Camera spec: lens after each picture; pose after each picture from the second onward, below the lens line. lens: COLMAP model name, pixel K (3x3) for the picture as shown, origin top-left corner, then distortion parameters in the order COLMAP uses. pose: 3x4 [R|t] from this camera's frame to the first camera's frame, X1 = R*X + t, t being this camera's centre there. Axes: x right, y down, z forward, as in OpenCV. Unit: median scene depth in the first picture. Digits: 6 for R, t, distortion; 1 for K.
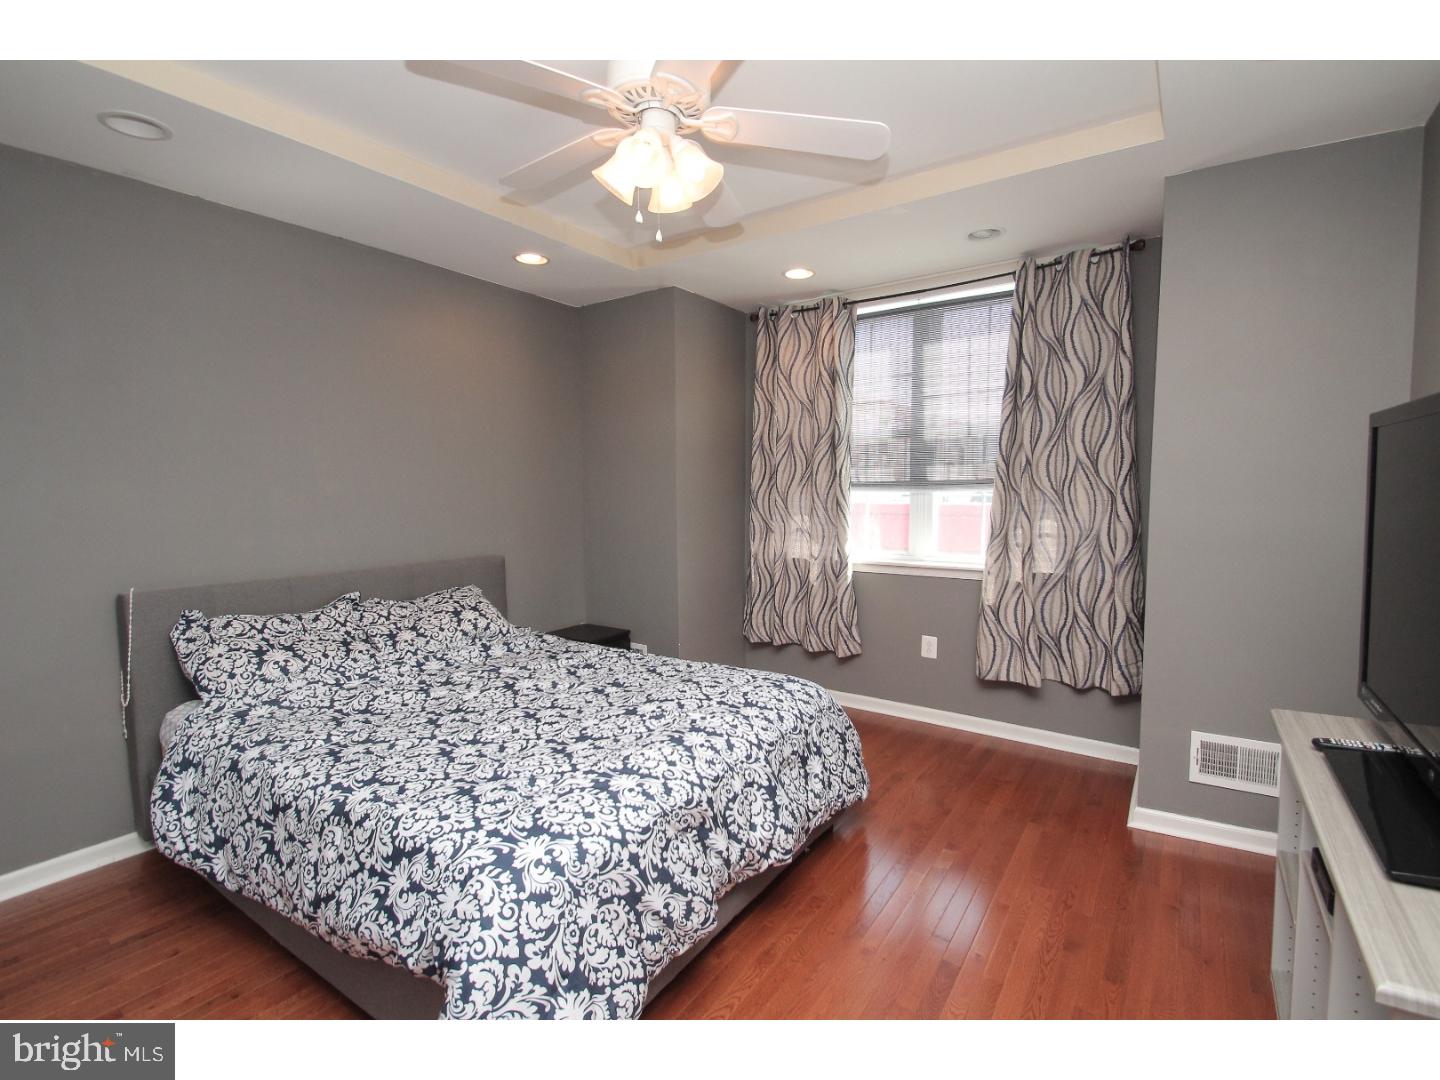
lens RADIAL K [[663.3, 0, 737.0], [0, 663.3, 545.9], [0, 0, 1]] dist [0.003951, -0.012561]
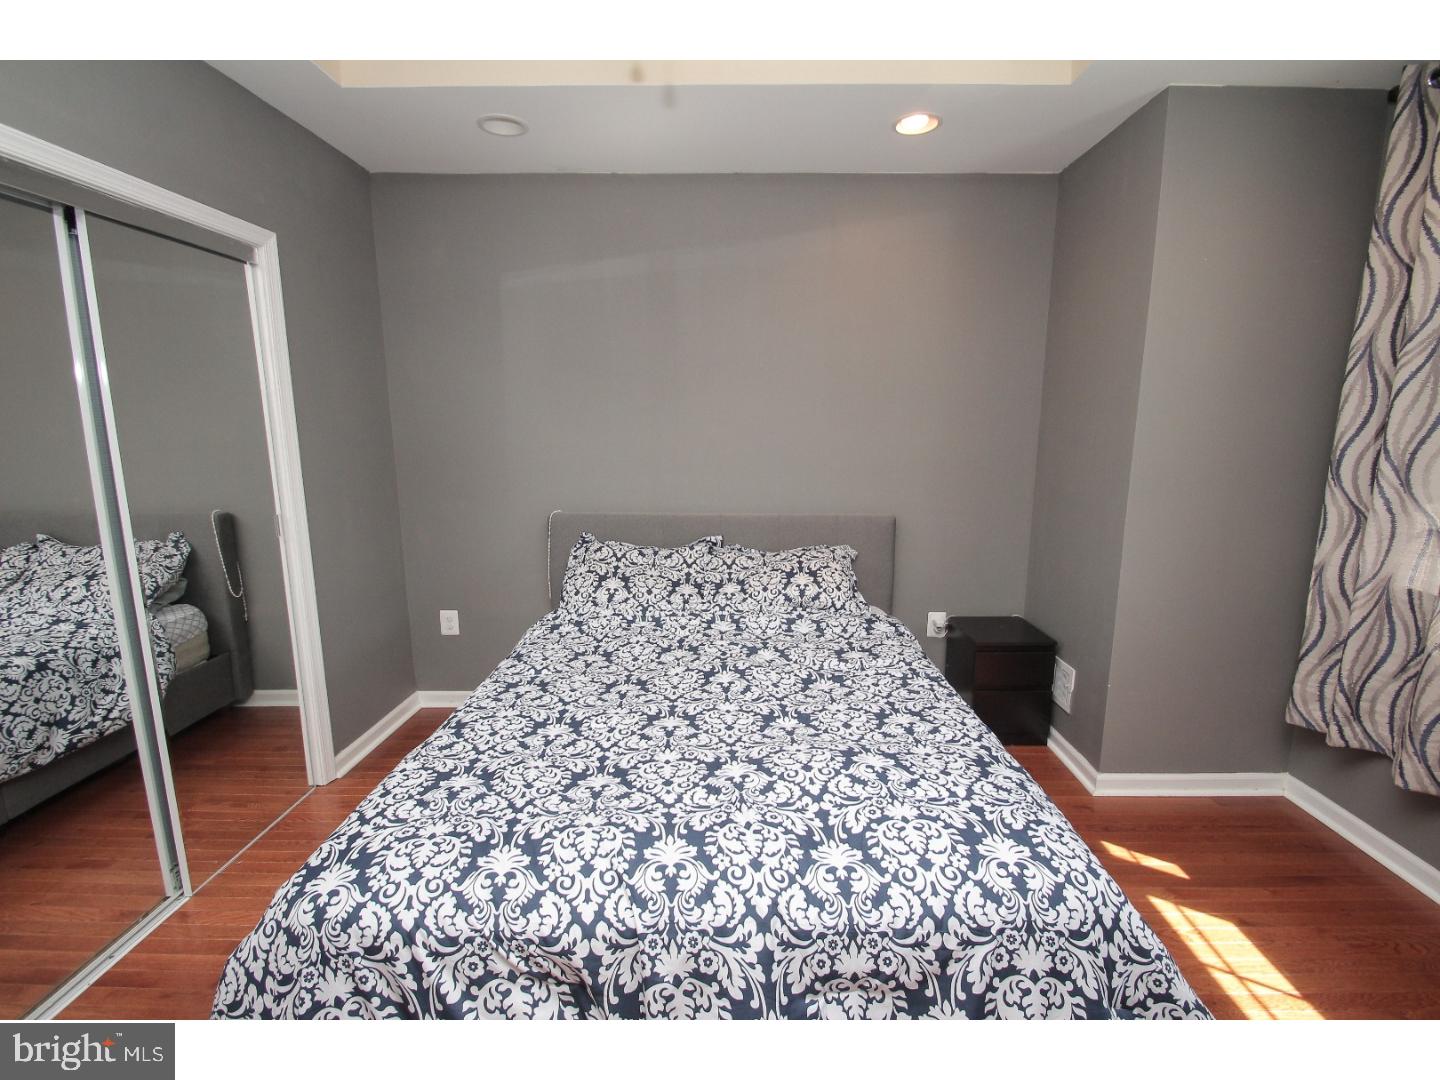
lens RADIAL K [[666.9, 0, 736.1], [0, 666.9, 536.5], [0, 0, 1]] dist [0.027421, -0.036093]
pose [[0.543381, 0.143033, -0.827211, 0.258746], [-0.077193, 0.989717, 0.120425, -0.049215], [0.835930, -0.001582, 0.548835, 0.405443]]
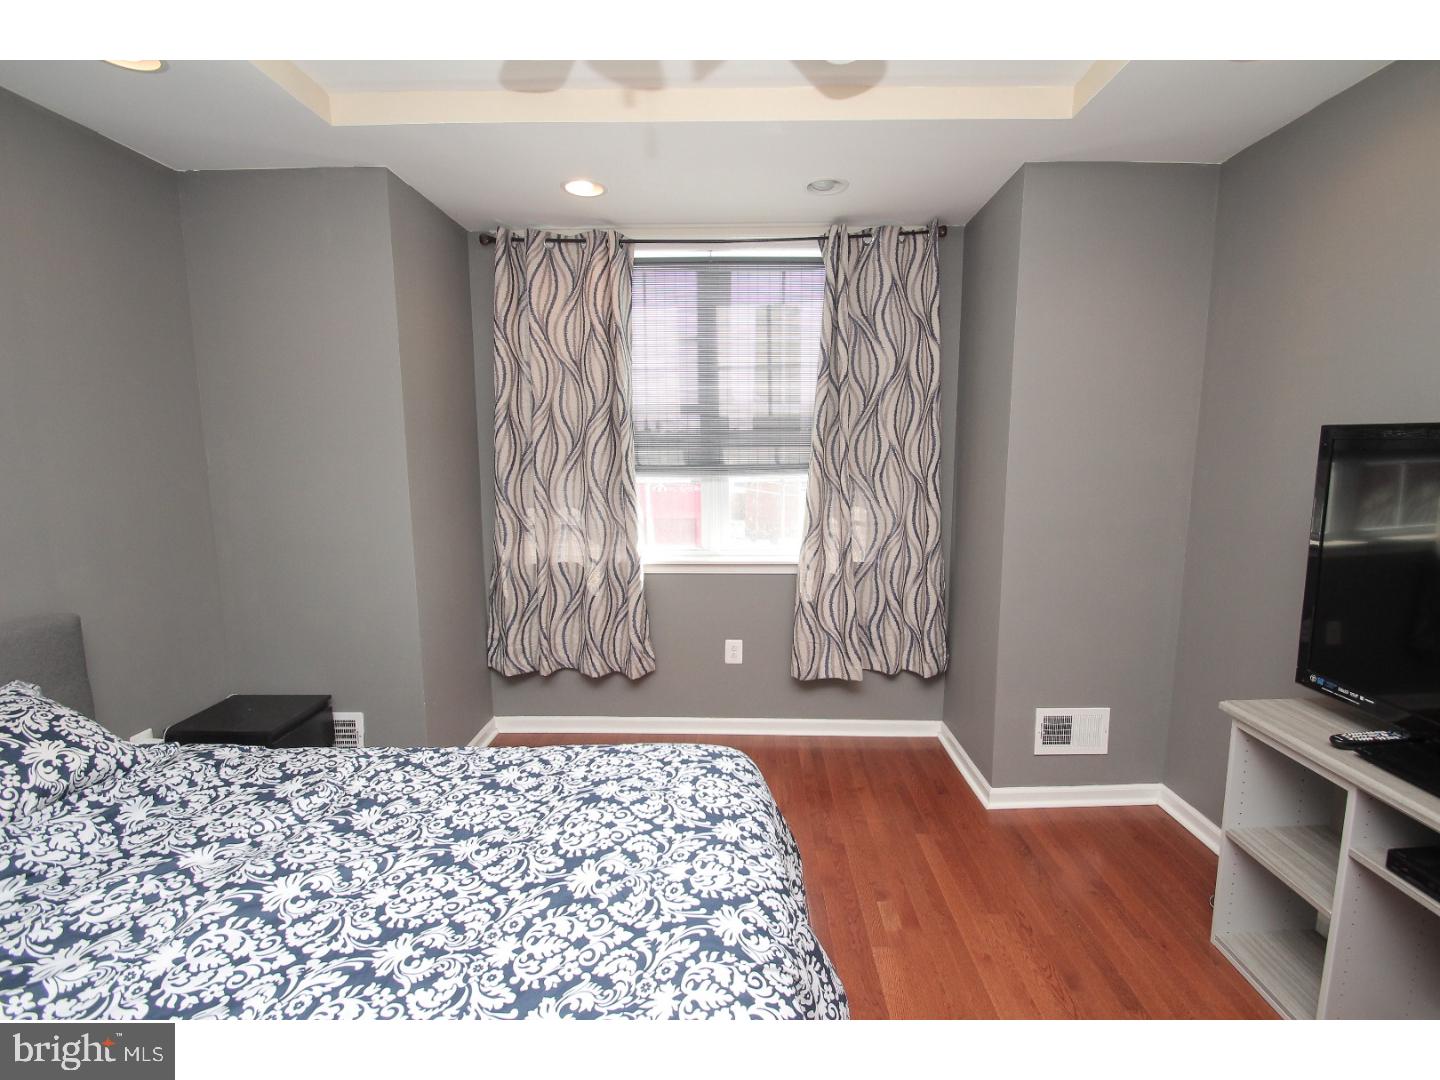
lens RADIAL K [[663.3, 0, 737.0], [0, 663.3, 545.9], [0, 0, 1]] dist [0.003951, -0.012561]
pose [[0.836020, -0.072645, 0.543869, -0.207476], [0.044505, 0.996909, 0.064746, -0.053753], [-0.546891, -0.029924, 0.836669, 0.287047]]
